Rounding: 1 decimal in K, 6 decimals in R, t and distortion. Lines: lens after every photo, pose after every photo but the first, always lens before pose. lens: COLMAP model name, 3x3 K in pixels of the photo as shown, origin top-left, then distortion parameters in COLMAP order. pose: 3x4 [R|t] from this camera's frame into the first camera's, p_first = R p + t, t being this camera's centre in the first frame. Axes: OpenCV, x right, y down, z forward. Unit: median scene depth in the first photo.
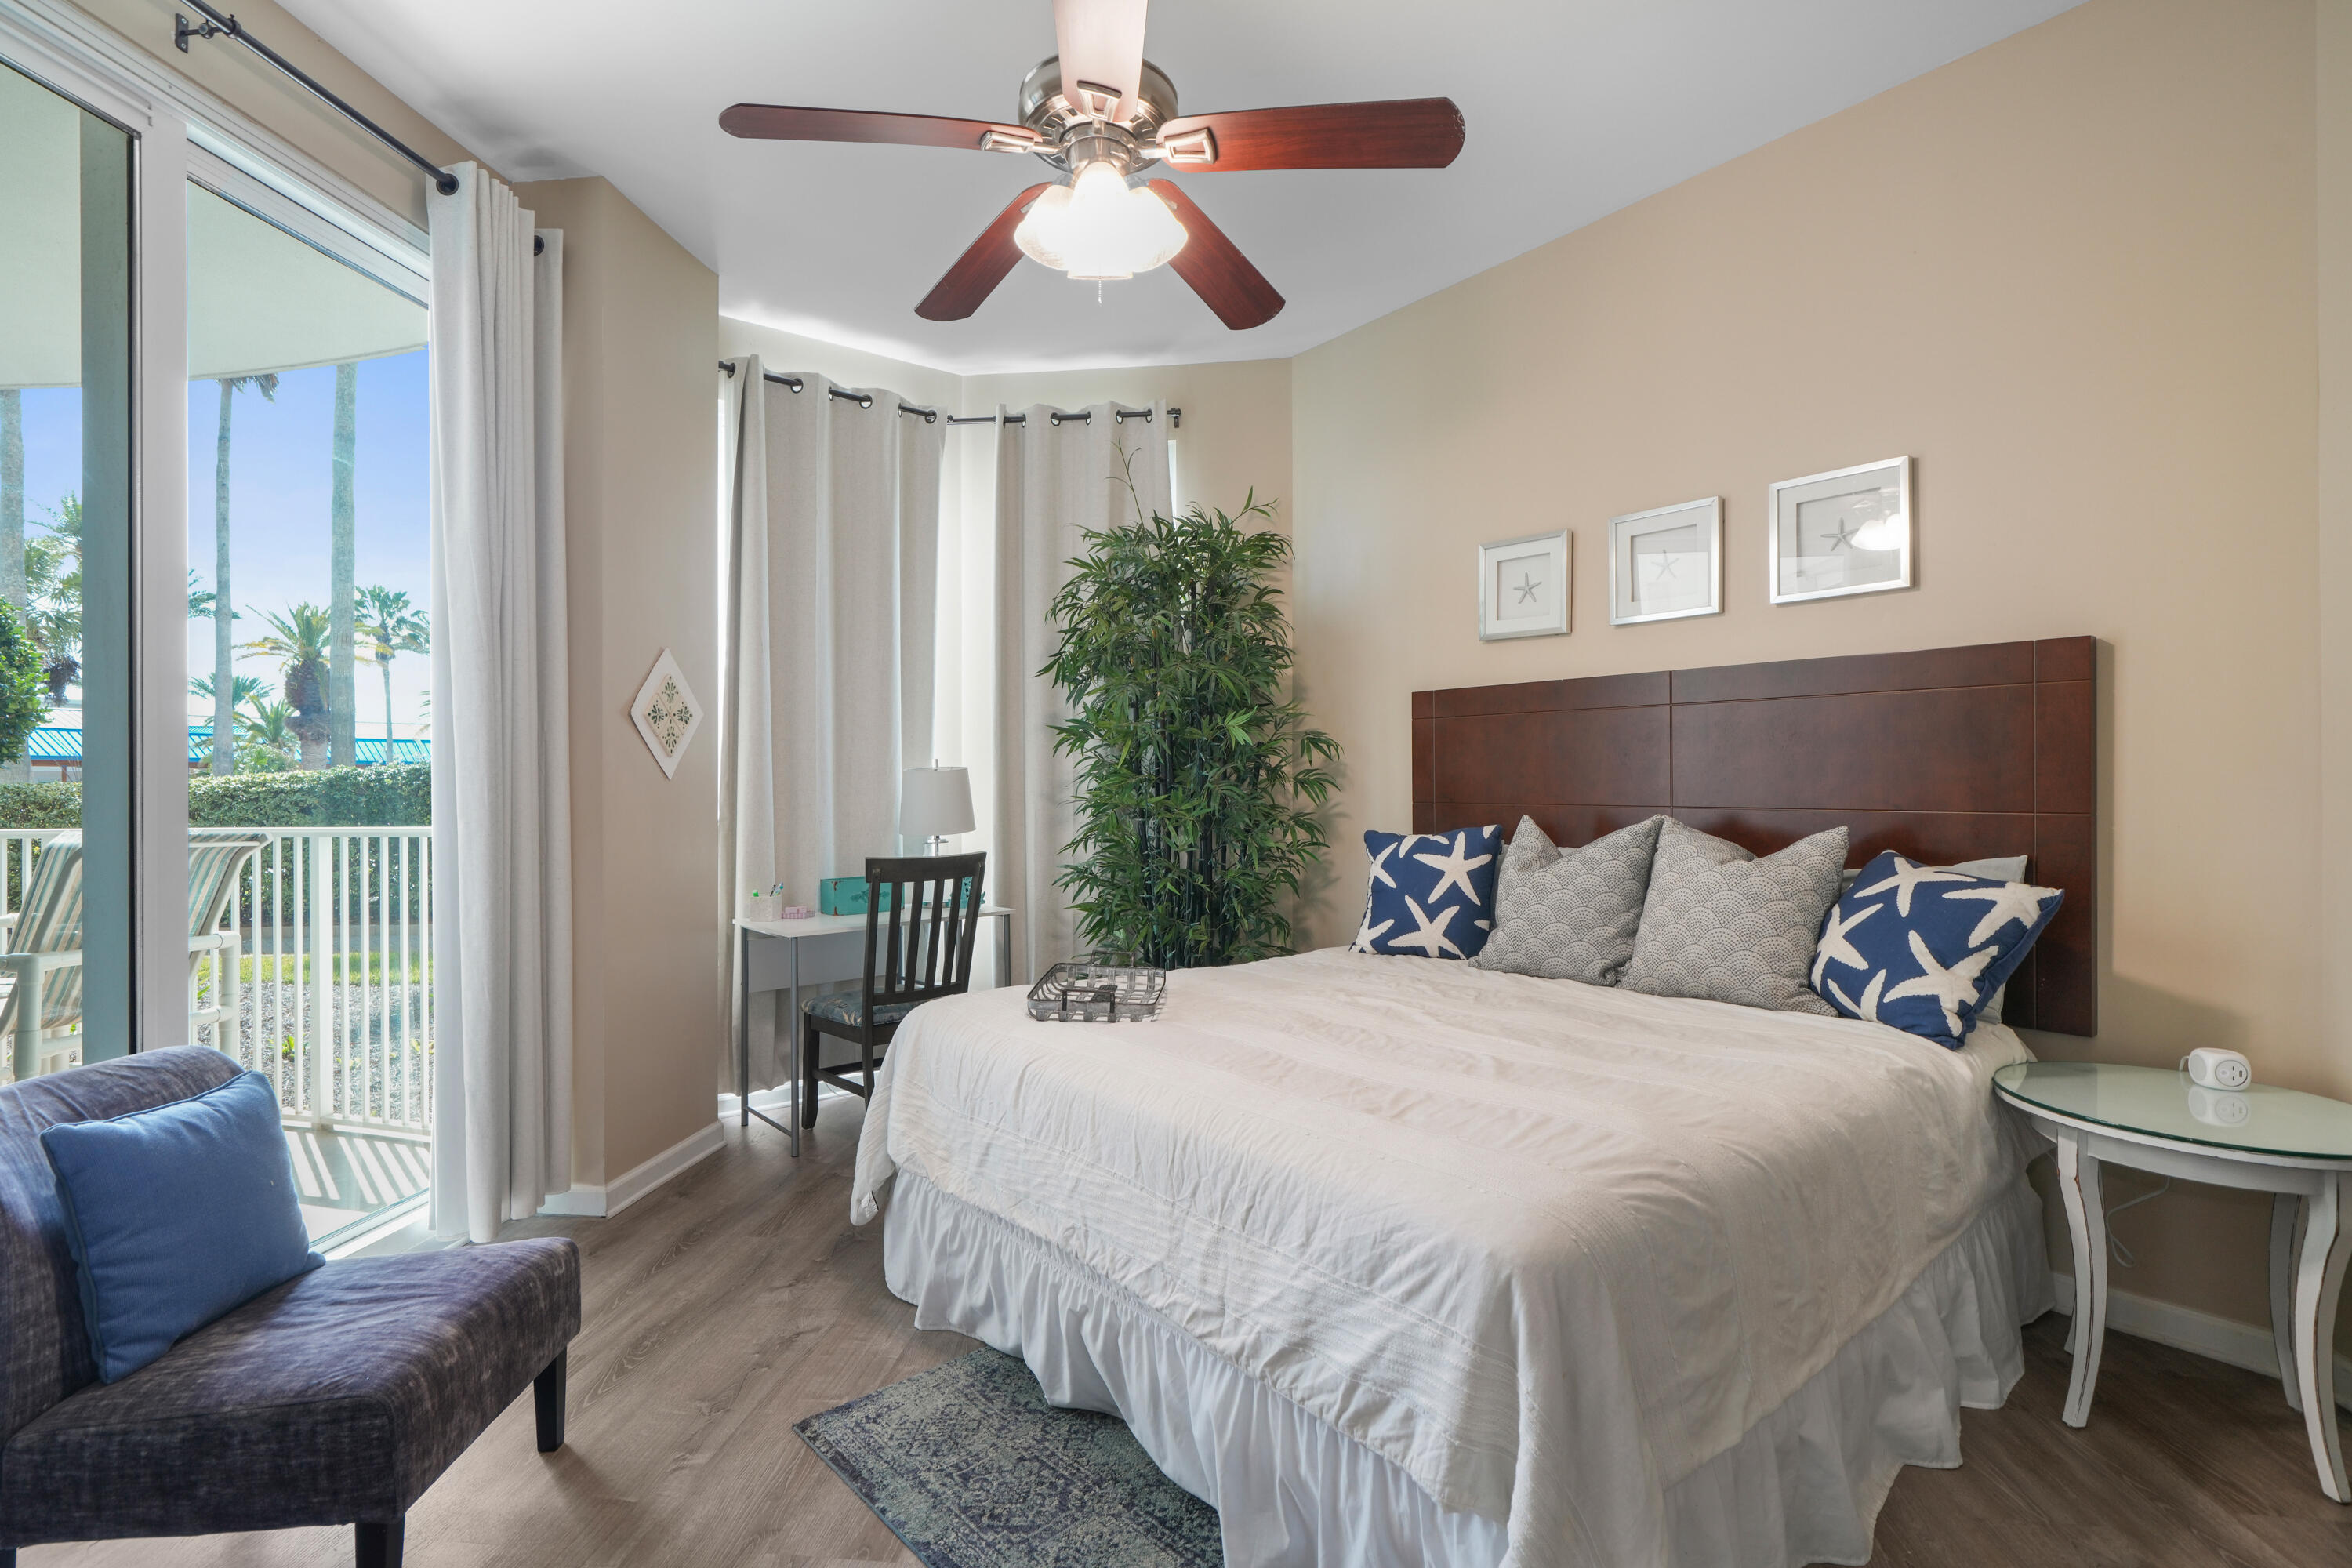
lens RADIAL K [[1067.9, 0, 1163.1], [0, 1067.9, 783.9], [0, 0, 1]] dist [-0.014897, -0.000008]
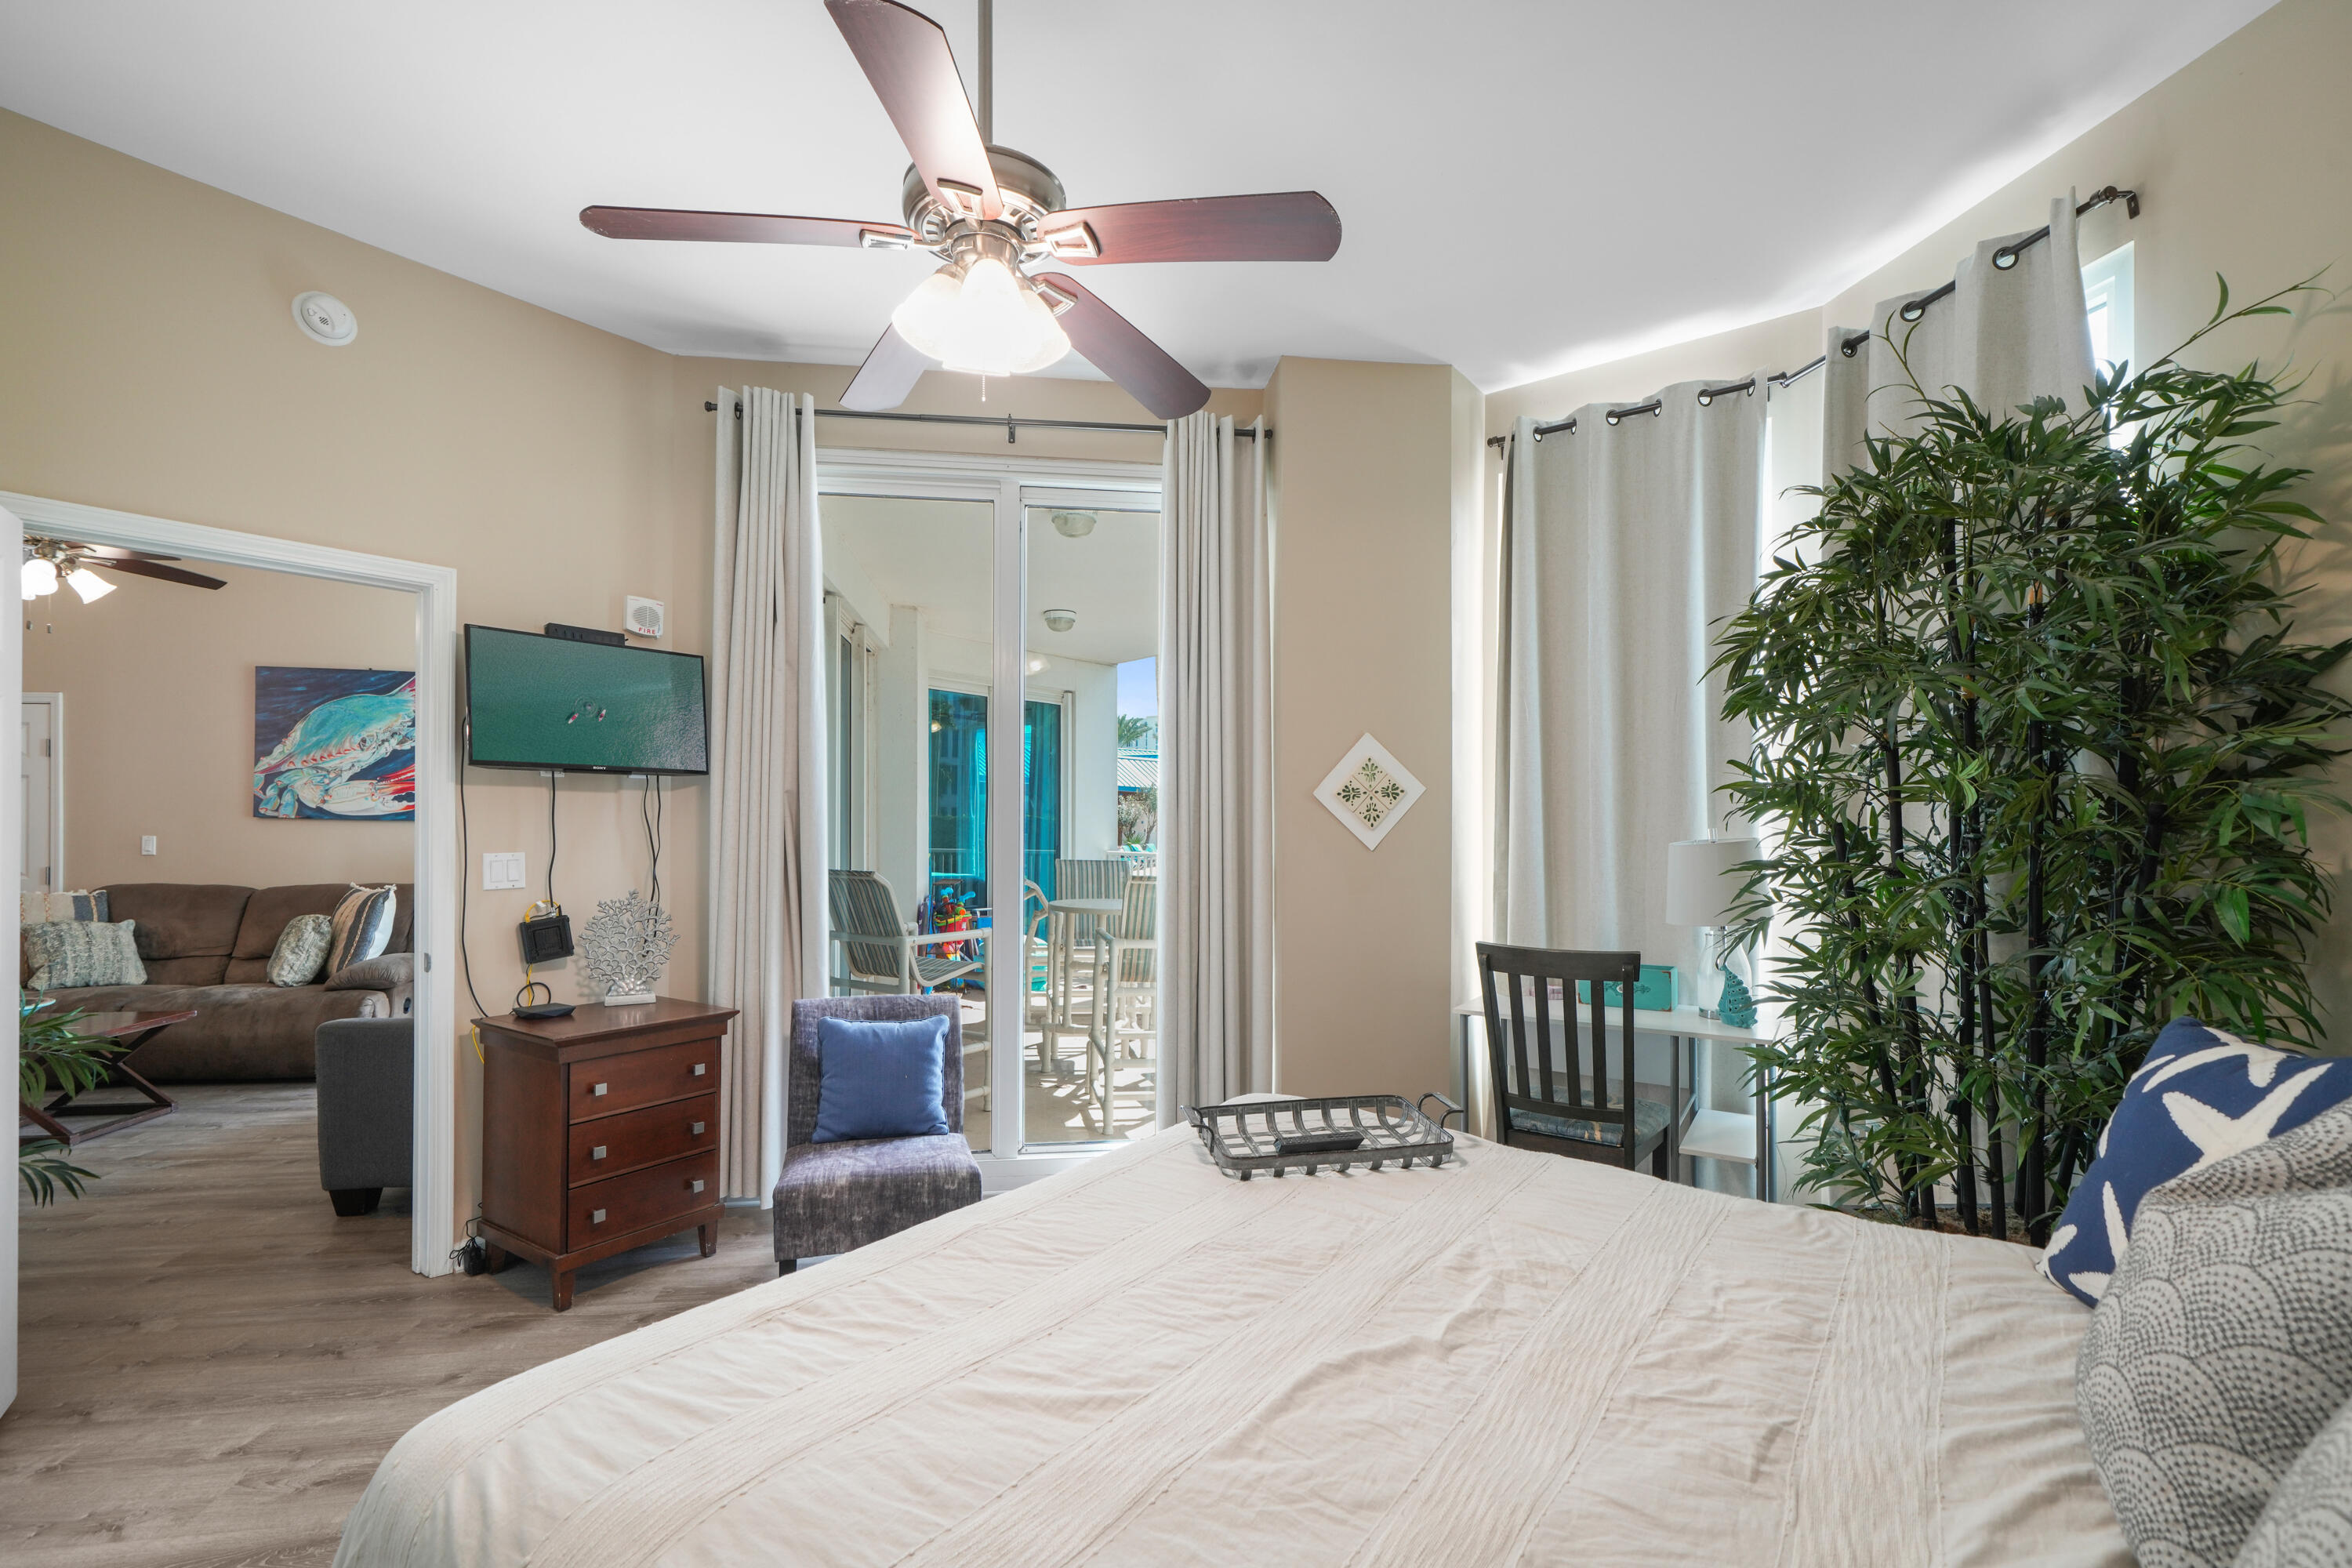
lens RADIAL K [[1037.8, 0, 1175.3], [0, 1037.8, 796.9], [0, 0, 1]] dist [0.016582, 0.000182]
pose [[0.245433, -0.016358, -0.969276, 0.554773], [-0.002972, 0.999840, -0.017626, -0.041109], [0.969409, 0.007207, 0.245345, 0.544499]]
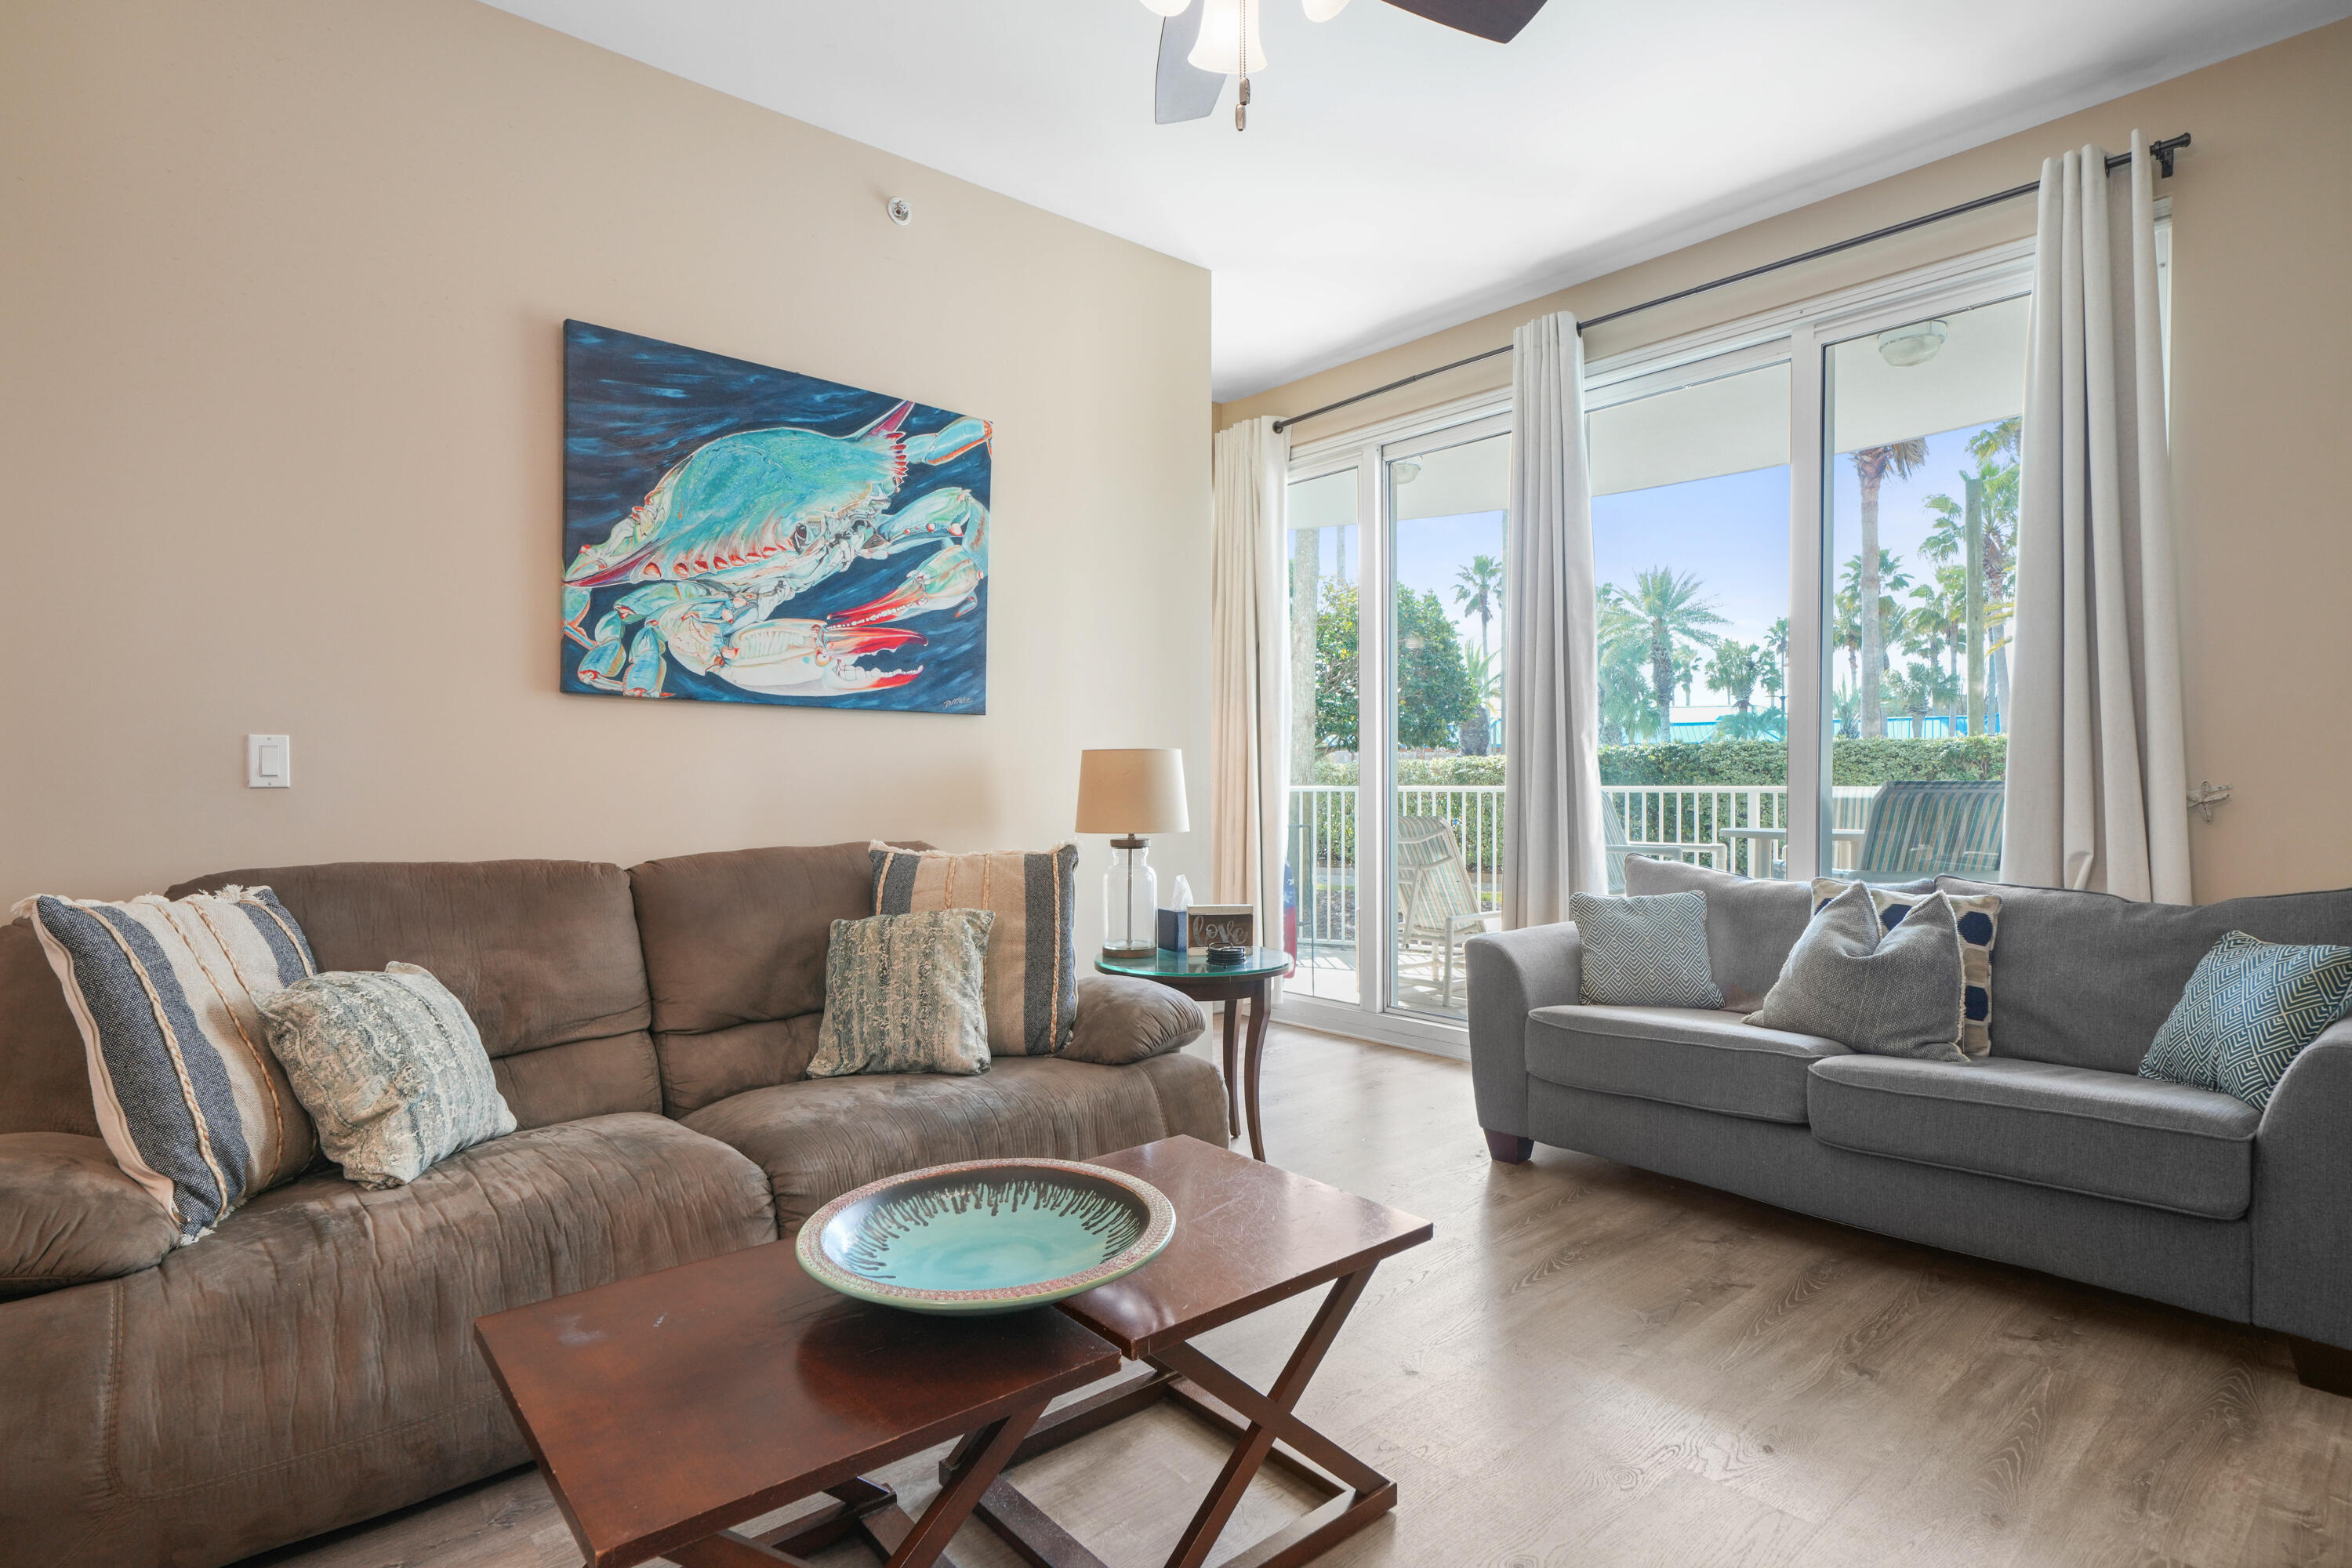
lens RADIAL K [[1203.8, 0, 1167.8], [0, 1203.8, 787.3], [0, 0, 1]] dist [0.004848, 0.000369]
pose [[0.748982, 0.012049, -0.662481, -0.743601], [0.000017, 0.999834, 0.018203, 0.020334], [0.662591, -0.013644, 0.748857, -0.947591]]
